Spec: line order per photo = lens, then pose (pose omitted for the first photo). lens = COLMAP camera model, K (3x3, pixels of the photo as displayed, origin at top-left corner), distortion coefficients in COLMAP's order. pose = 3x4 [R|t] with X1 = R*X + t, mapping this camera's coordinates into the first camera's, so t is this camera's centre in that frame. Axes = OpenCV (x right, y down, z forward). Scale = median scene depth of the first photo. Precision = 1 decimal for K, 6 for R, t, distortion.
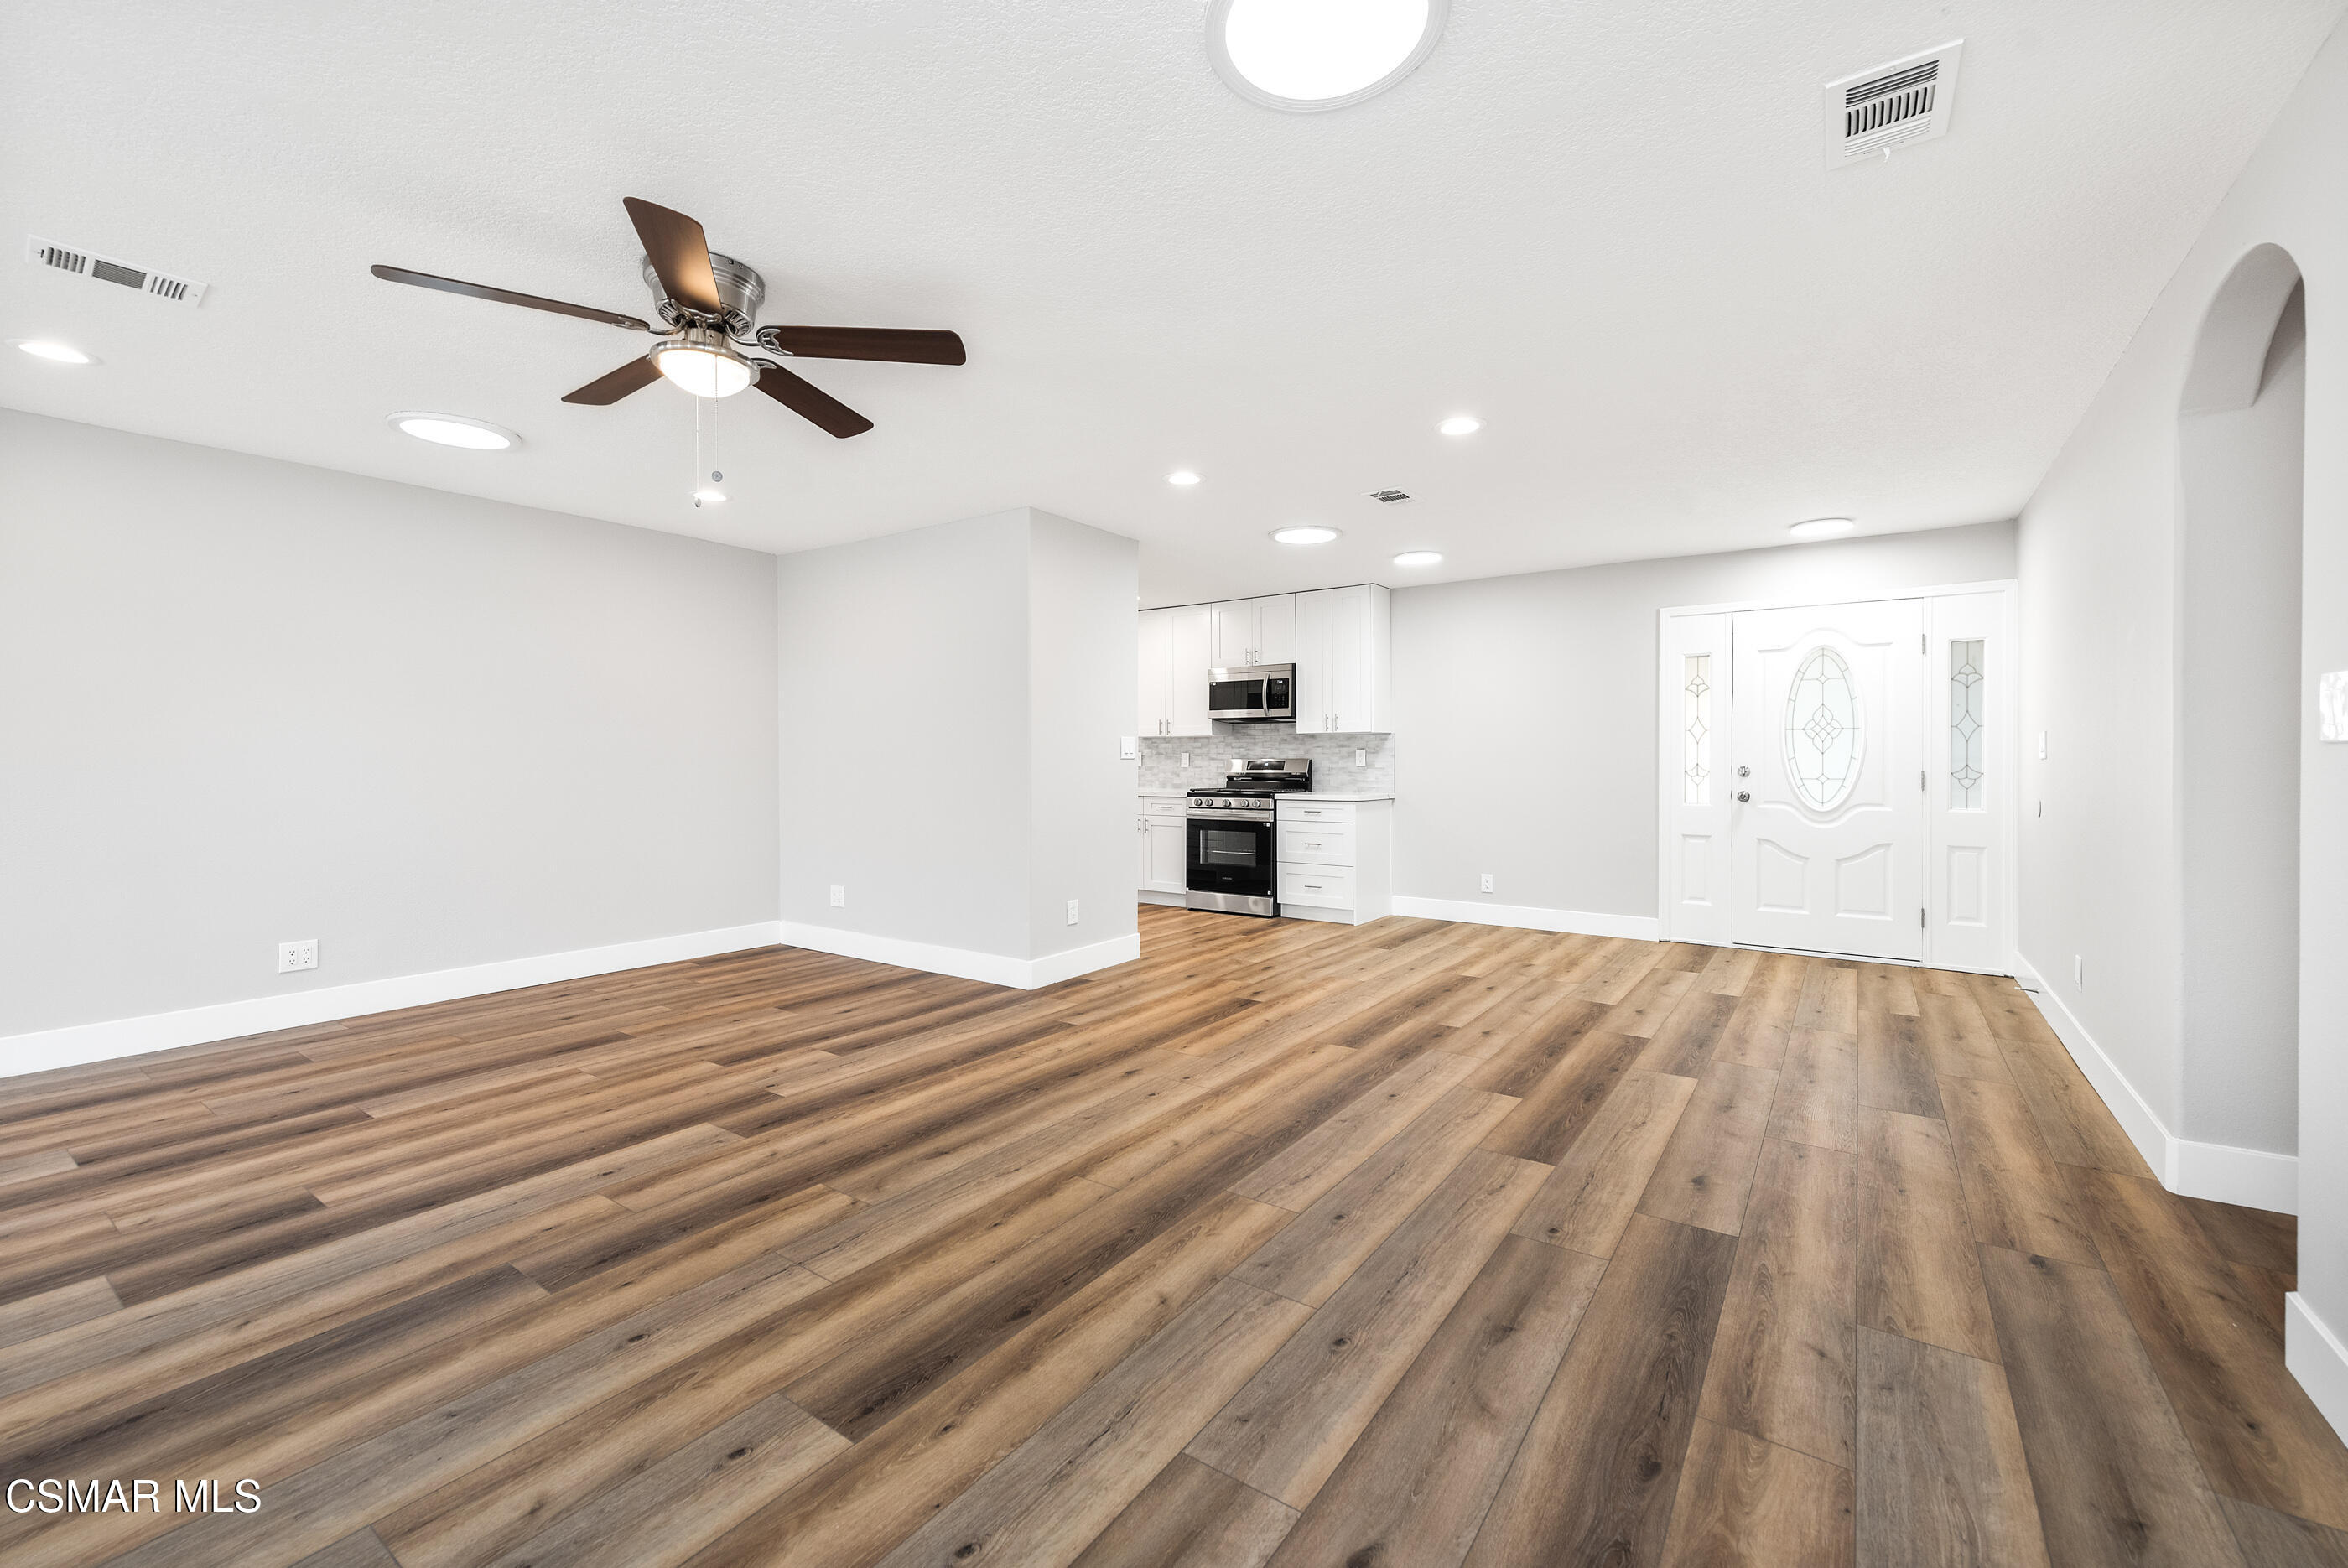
lens RADIAL K [[932.1, 0, 1170.2], [0, 932.1, 767.7], [0, 0, 1]] dist [0.009794, -0.002394]
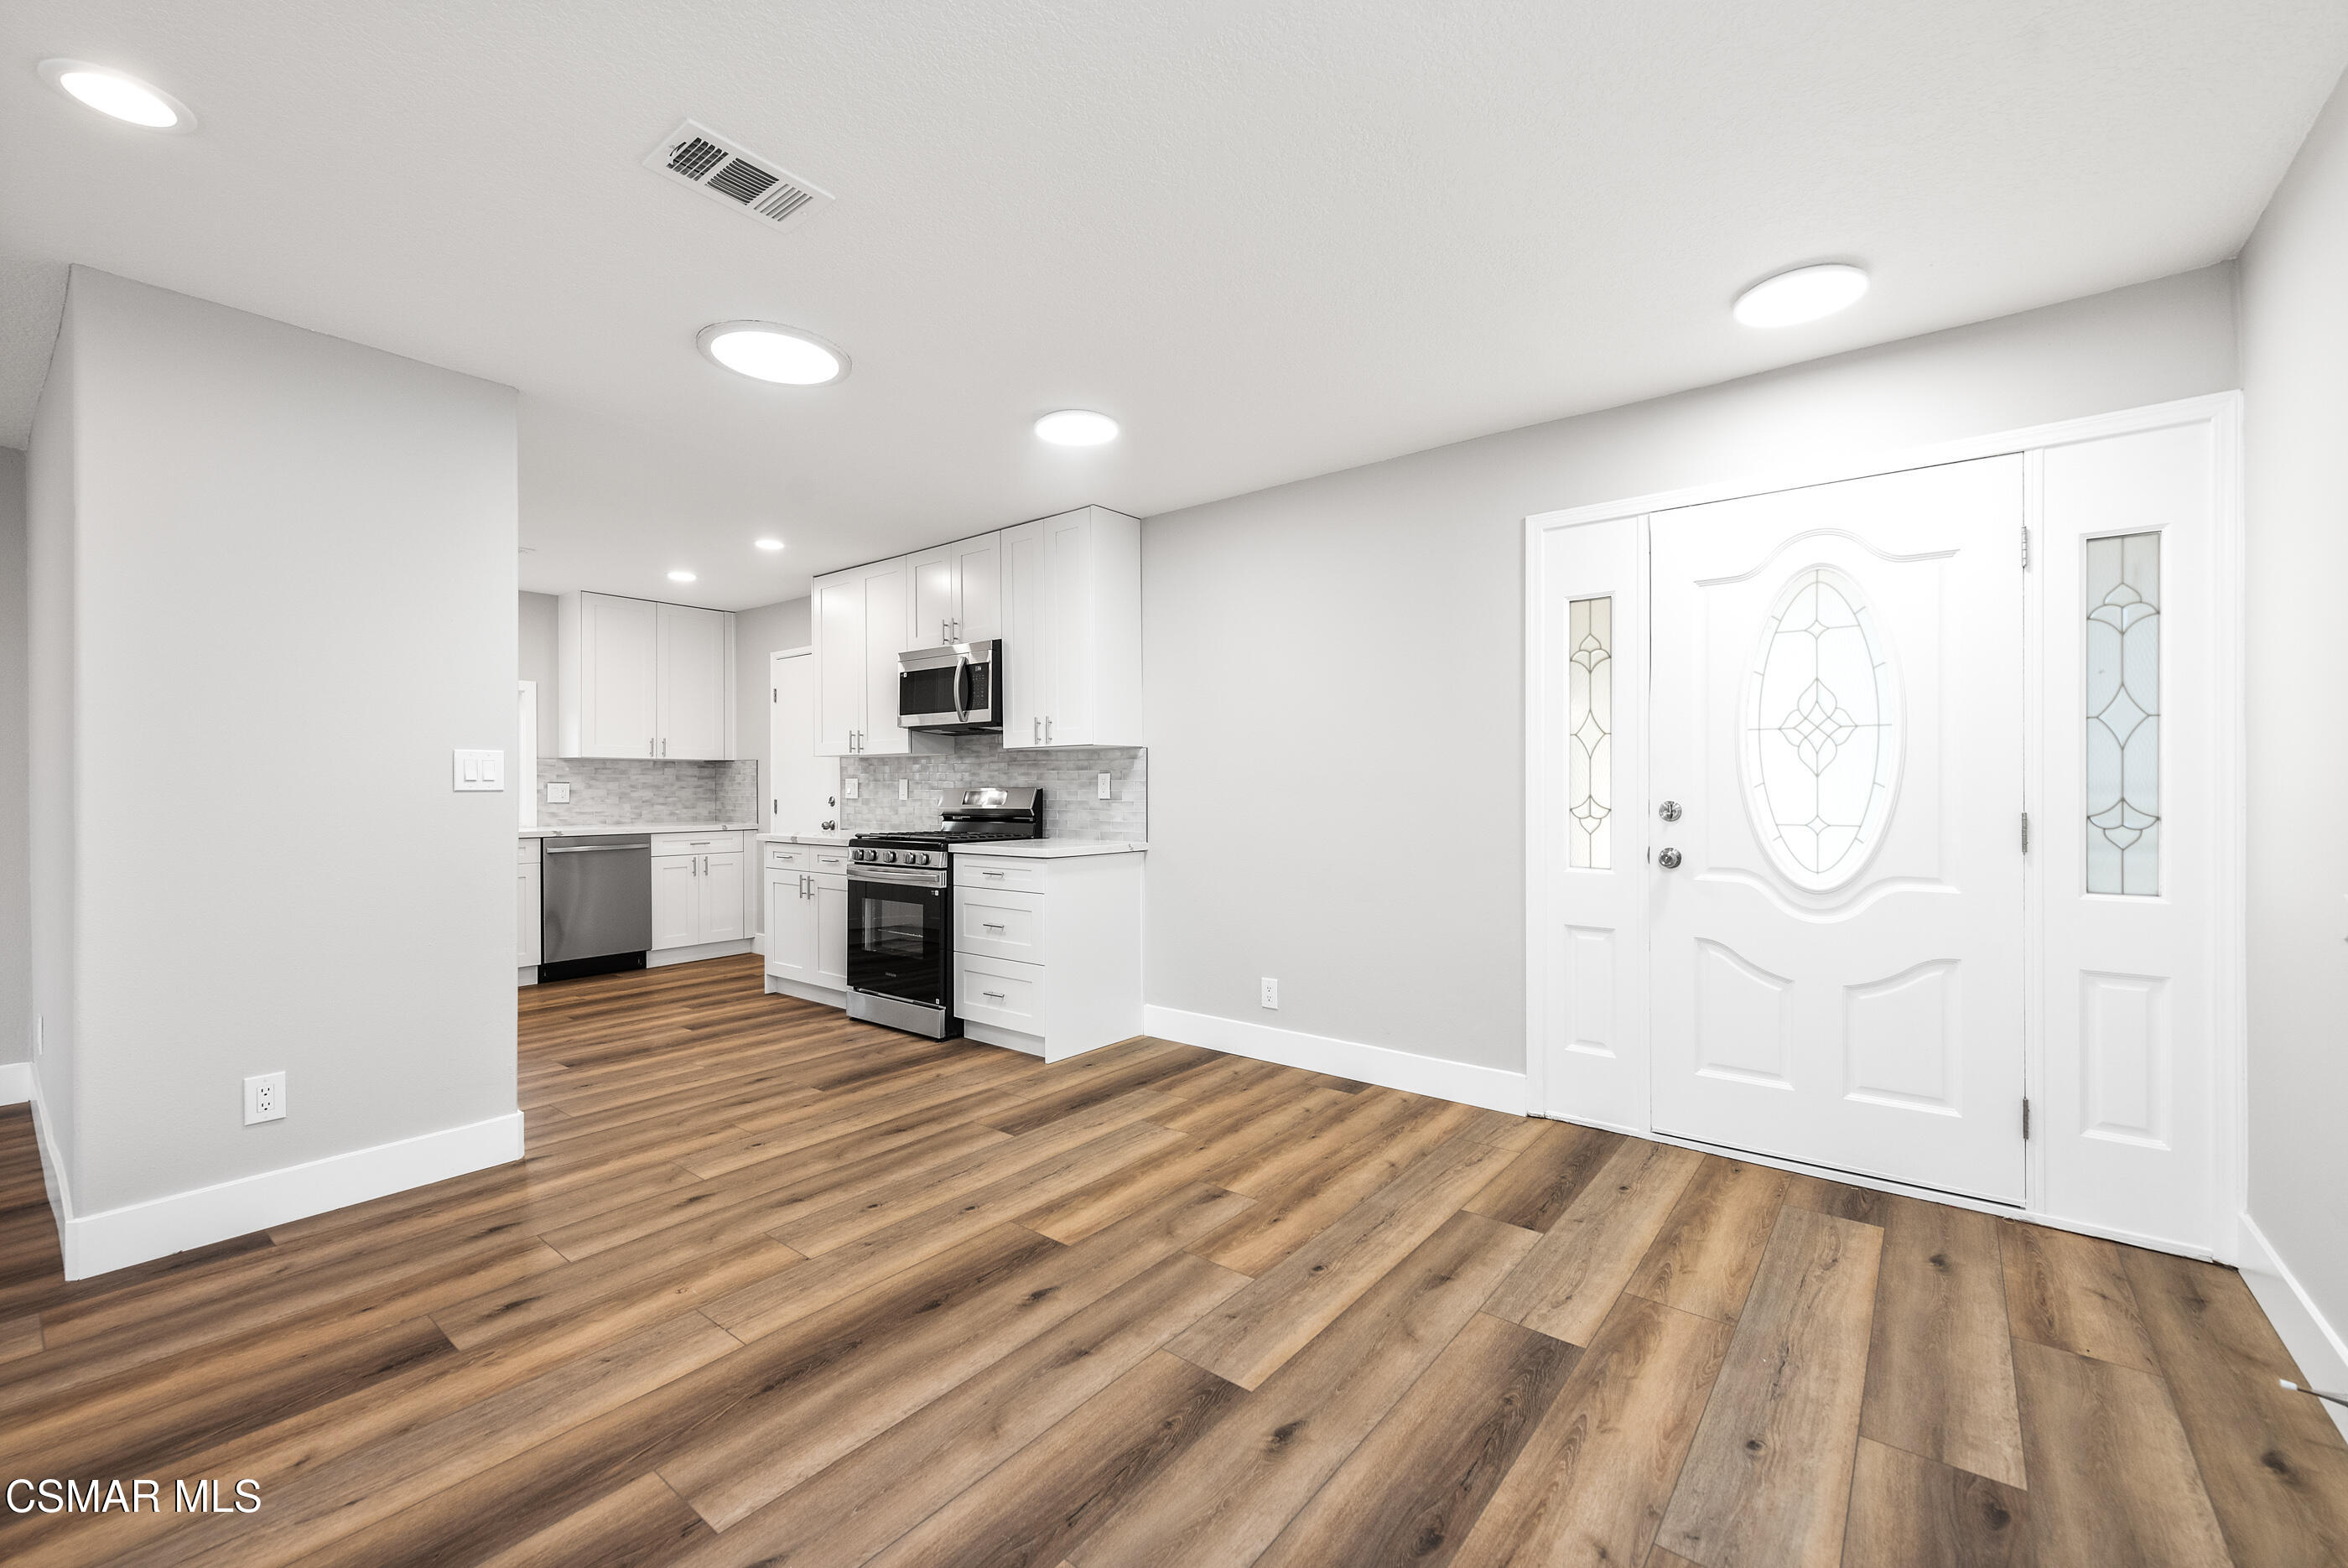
lens RADIAL K [[932.1, 0, 1179.5], [0, 932.1, 794.8], [0, 0, 1]] dist [0.009794, -0.002394]
pose [[0.998703, -0.002937, -0.050837, 0.362947], [0.002992, 0.999995, 0.000999, -0.006315], [0.050834, -0.001150, 0.998706, 0.457459]]
